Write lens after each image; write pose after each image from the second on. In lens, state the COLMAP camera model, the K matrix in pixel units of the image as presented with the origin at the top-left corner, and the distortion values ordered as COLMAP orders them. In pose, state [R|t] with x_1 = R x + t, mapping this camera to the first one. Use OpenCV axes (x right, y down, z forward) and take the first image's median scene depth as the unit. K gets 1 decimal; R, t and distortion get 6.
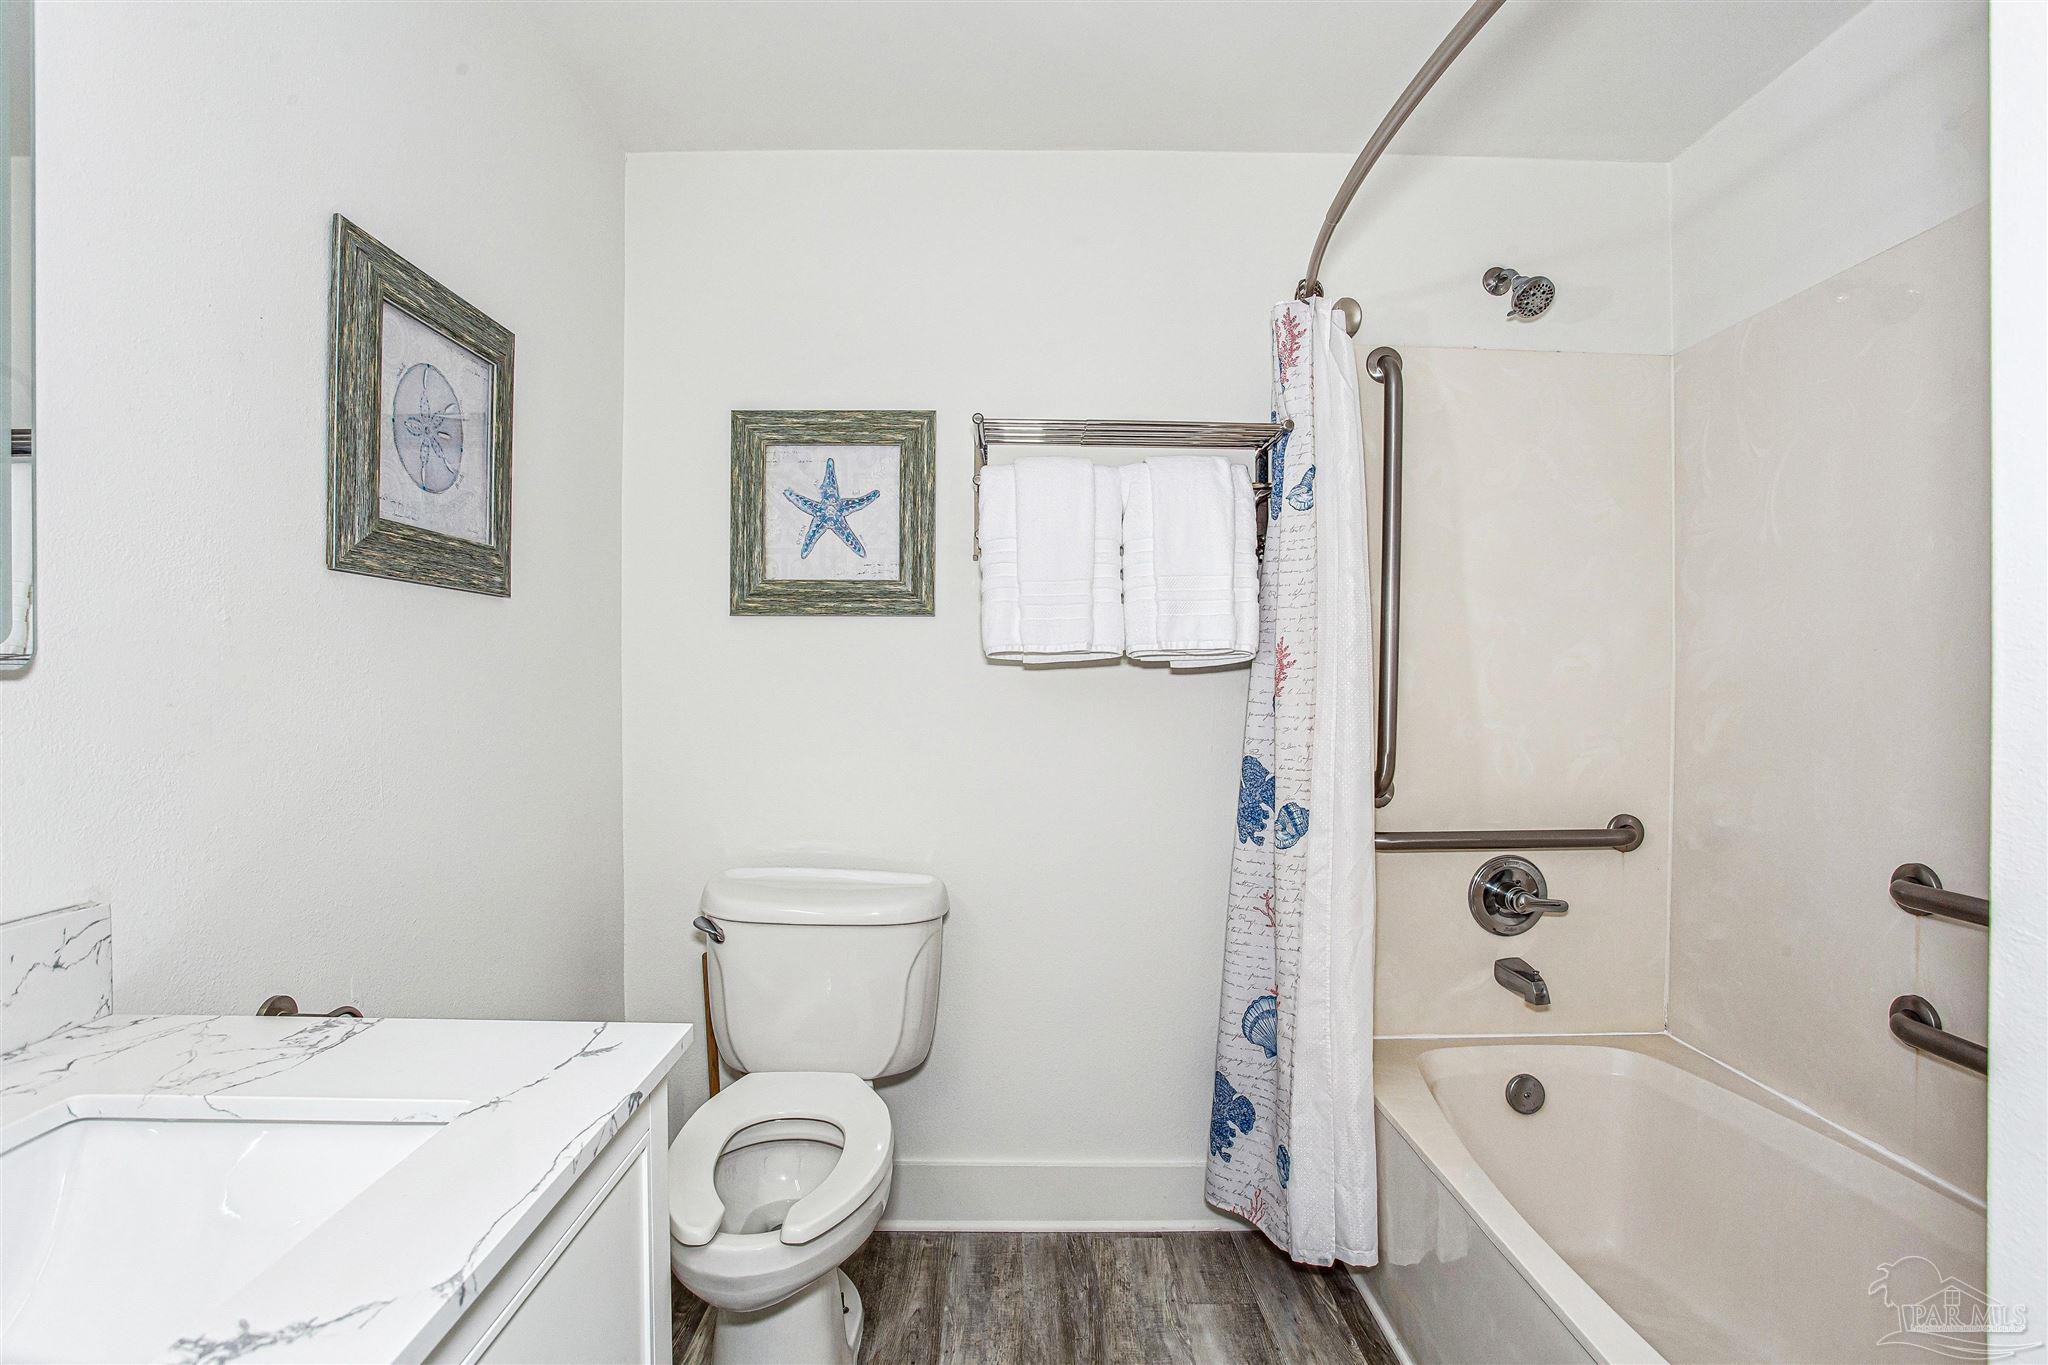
lens RADIAL K [[997.9, 0, 1028.4], [0, 997.9, 682.9], [0, 0, 1]] dist [-0.075152, 0.030050]
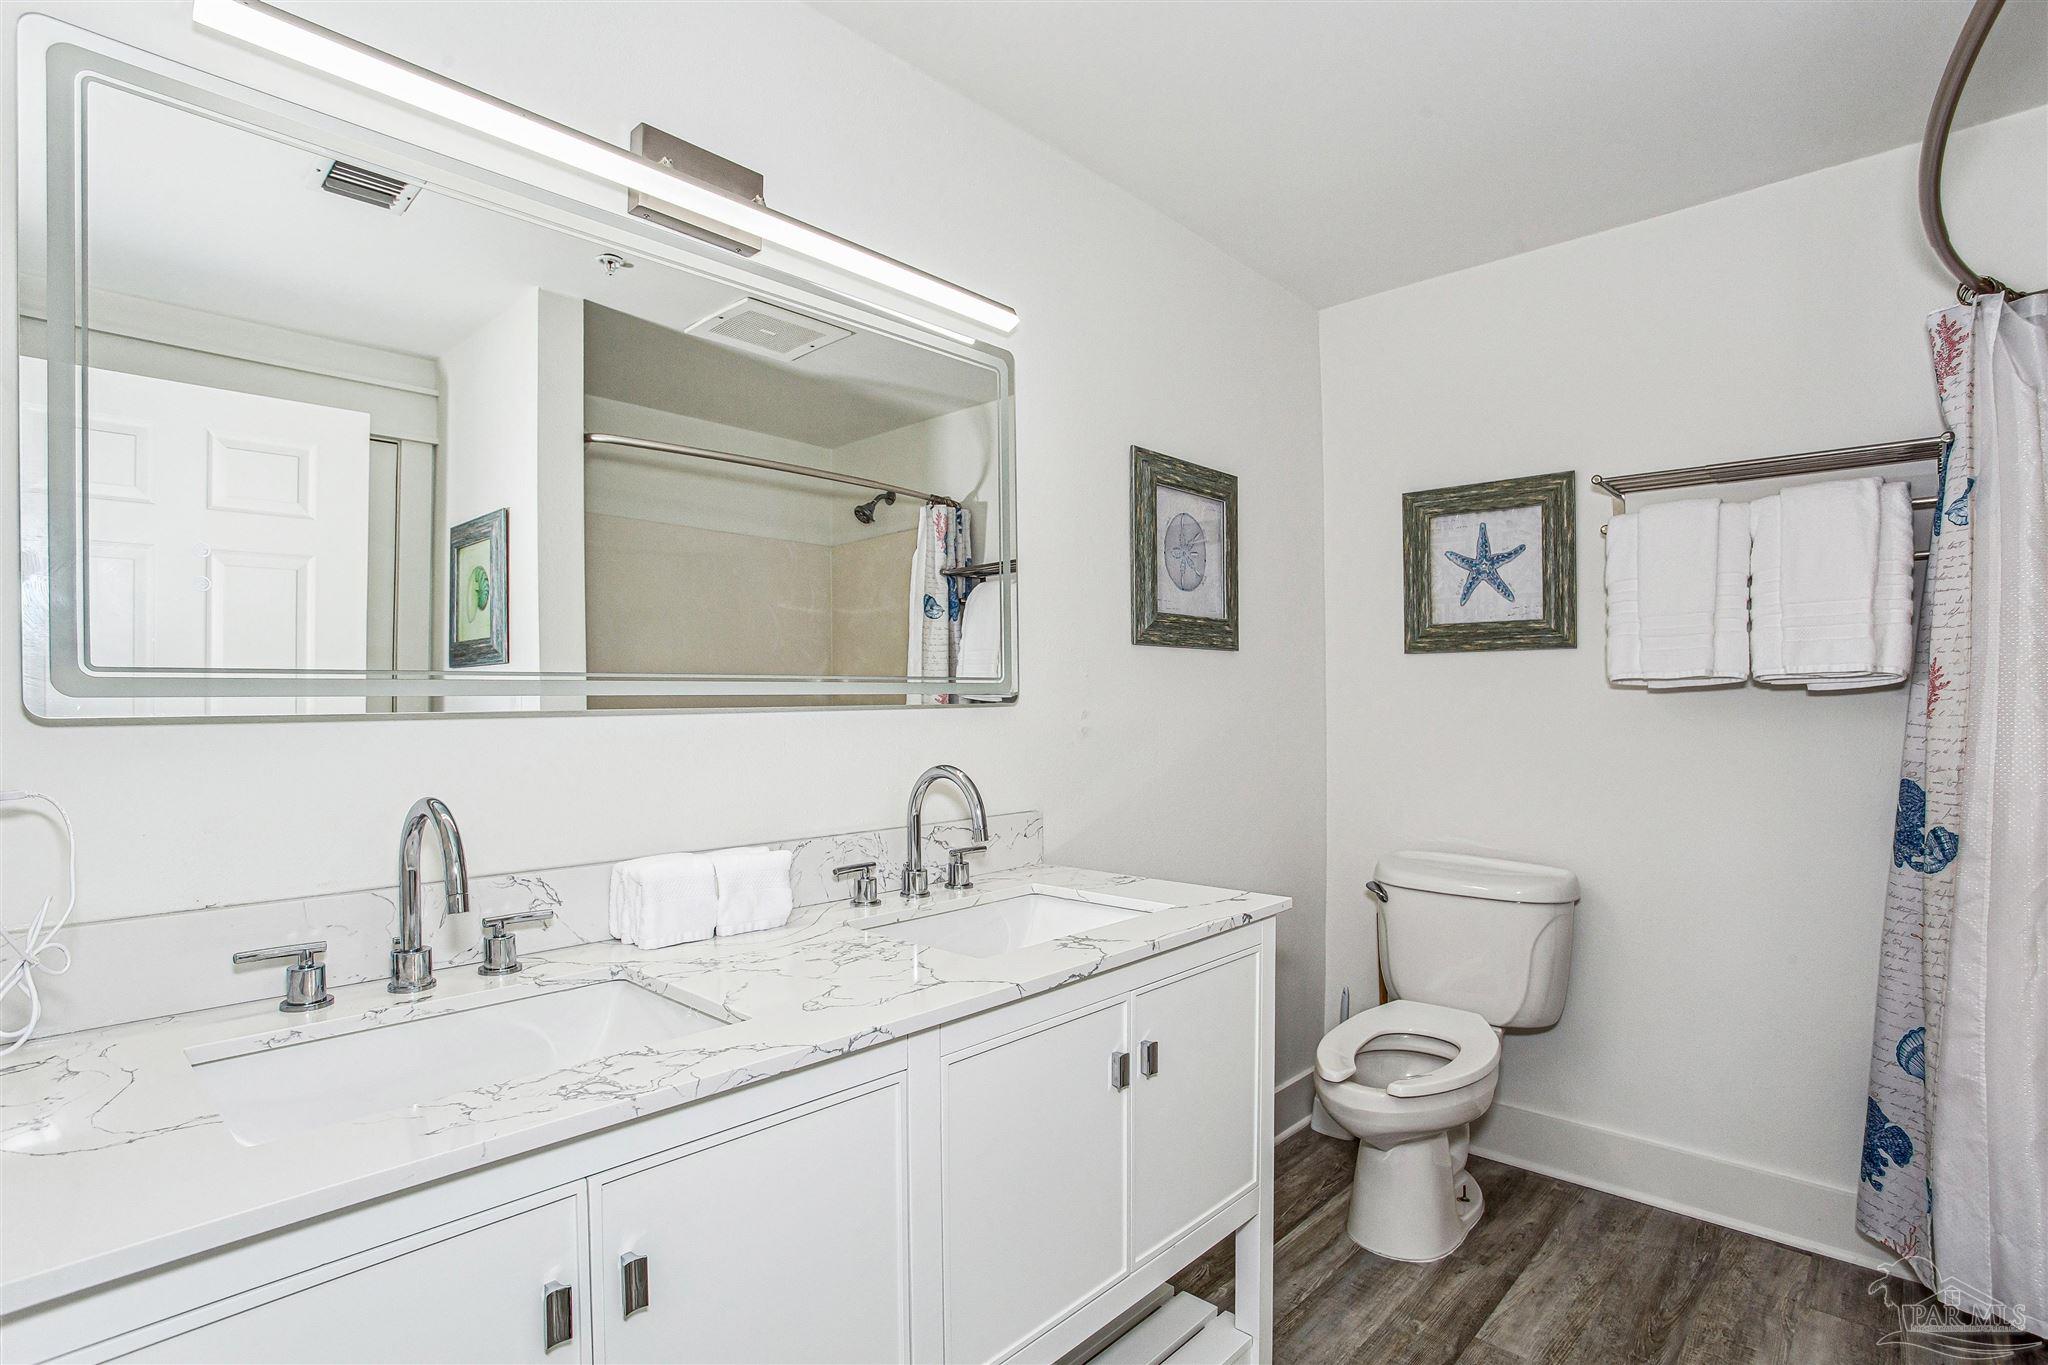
lens RADIAL K [[997.9, 0, 1028.4], [0, 997.9, 682.9], [0, 0, 1]] dist [-0.075152, 0.030050]
pose [[0.724598, -0.018588, -0.688921, 0.251974], [0.003028, 0.999712, -0.023788, -0.001725], [0.689165, 0.015150, 0.724446, -0.291065]]
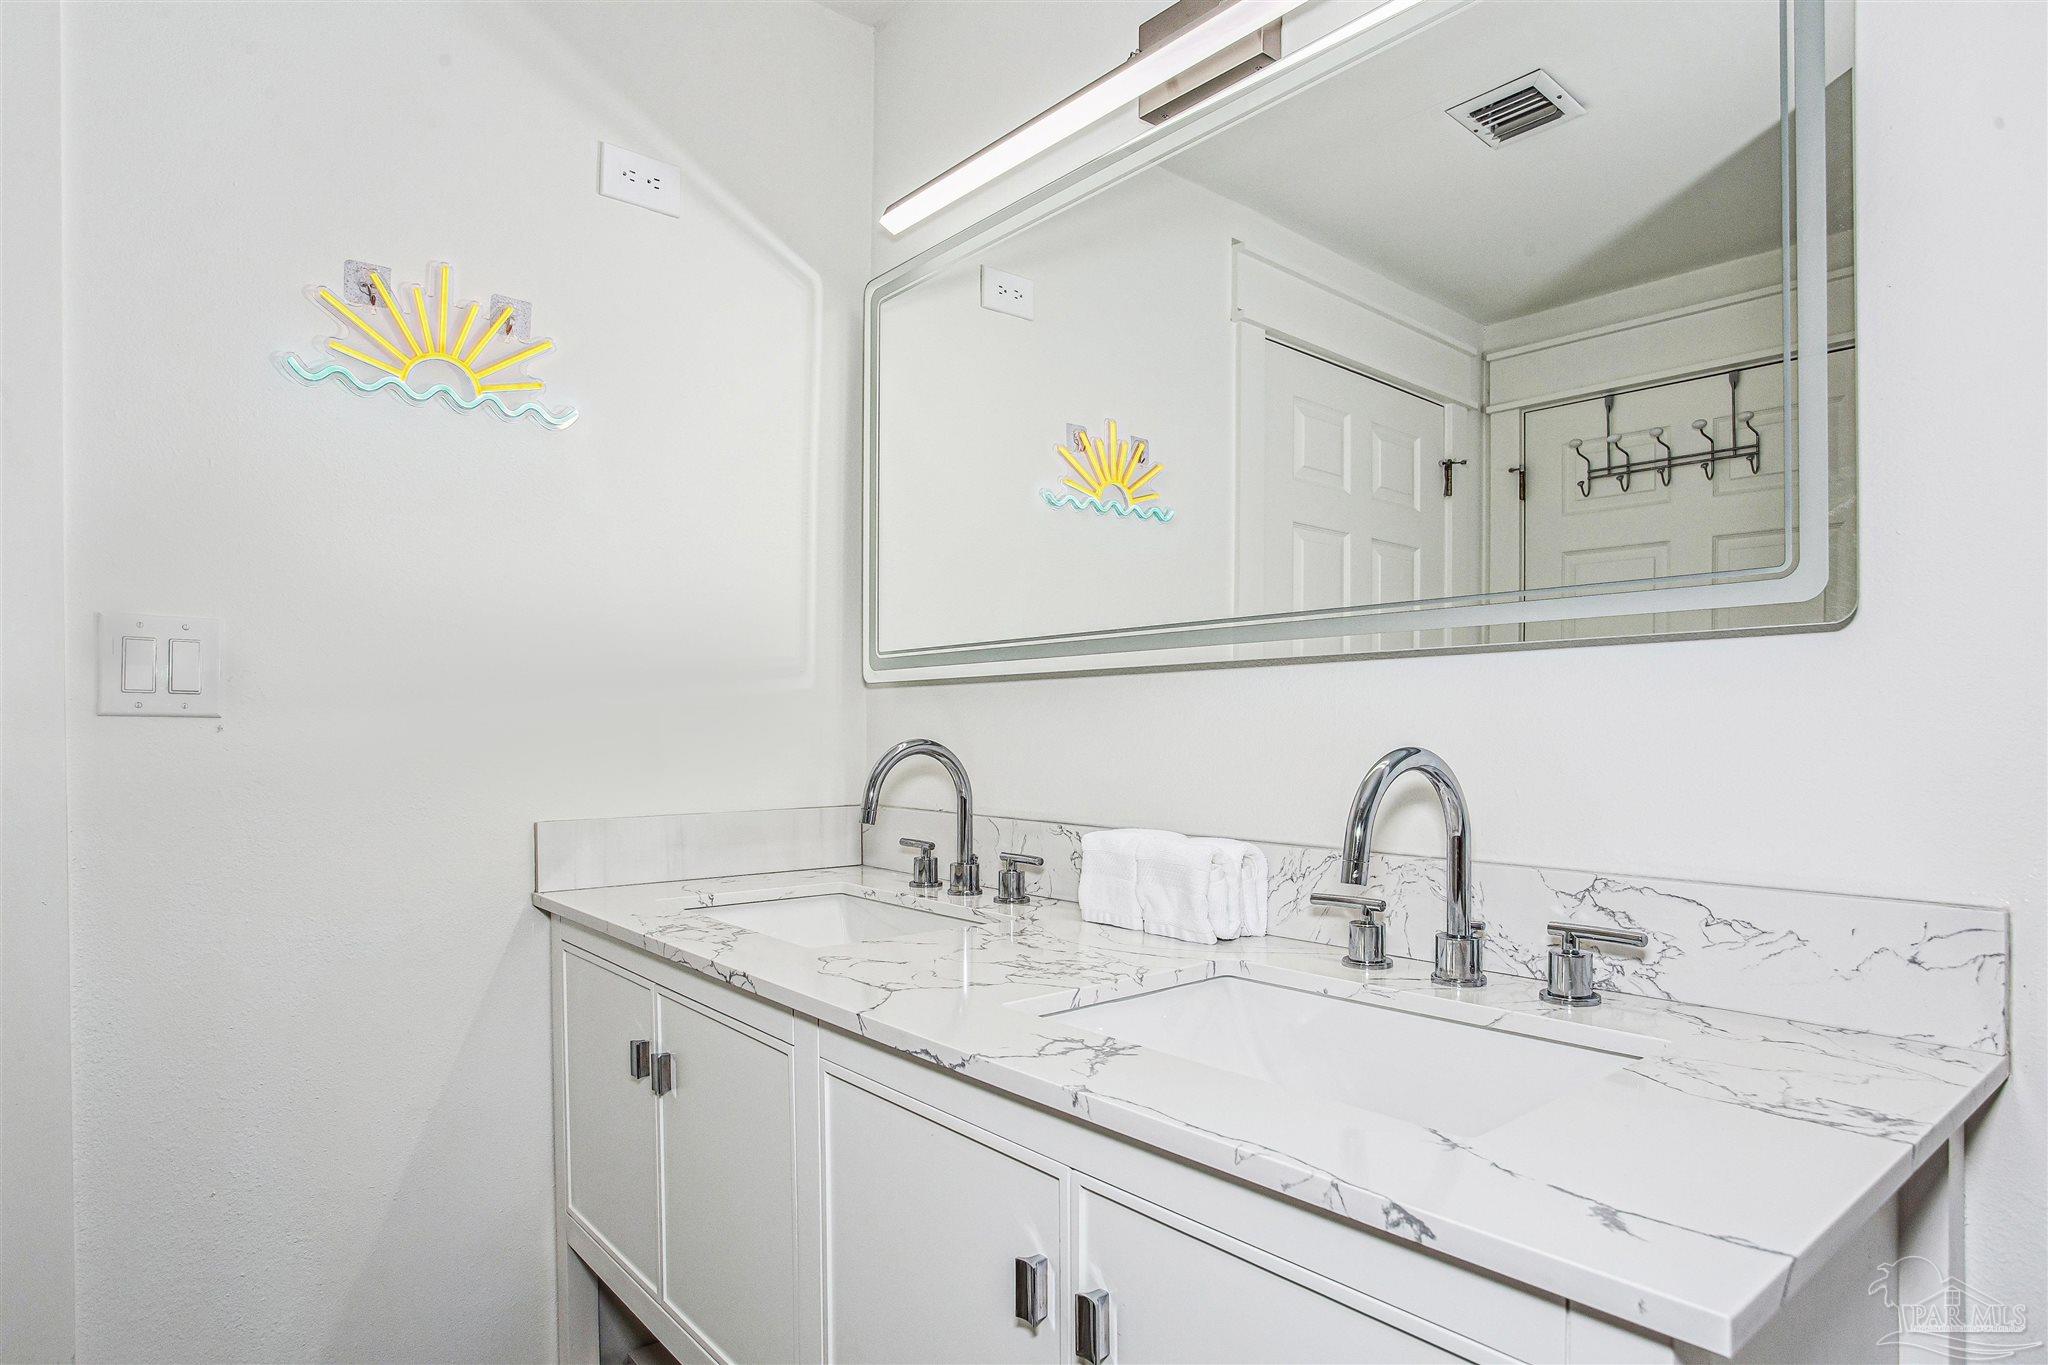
lens RADIAL K [[1120.0, 0, 1025.6], [0, 1120.0, 720.5], [0, 0, 1]] dist [-0.001108, -0.000057]
pose [[-0.757354, 0.003757, -0.652994, 0.109130], [0.002714, 0.999993, 0.002606, 0.030850], [0.652999, 0.000202, -0.757359, 0.526785]]
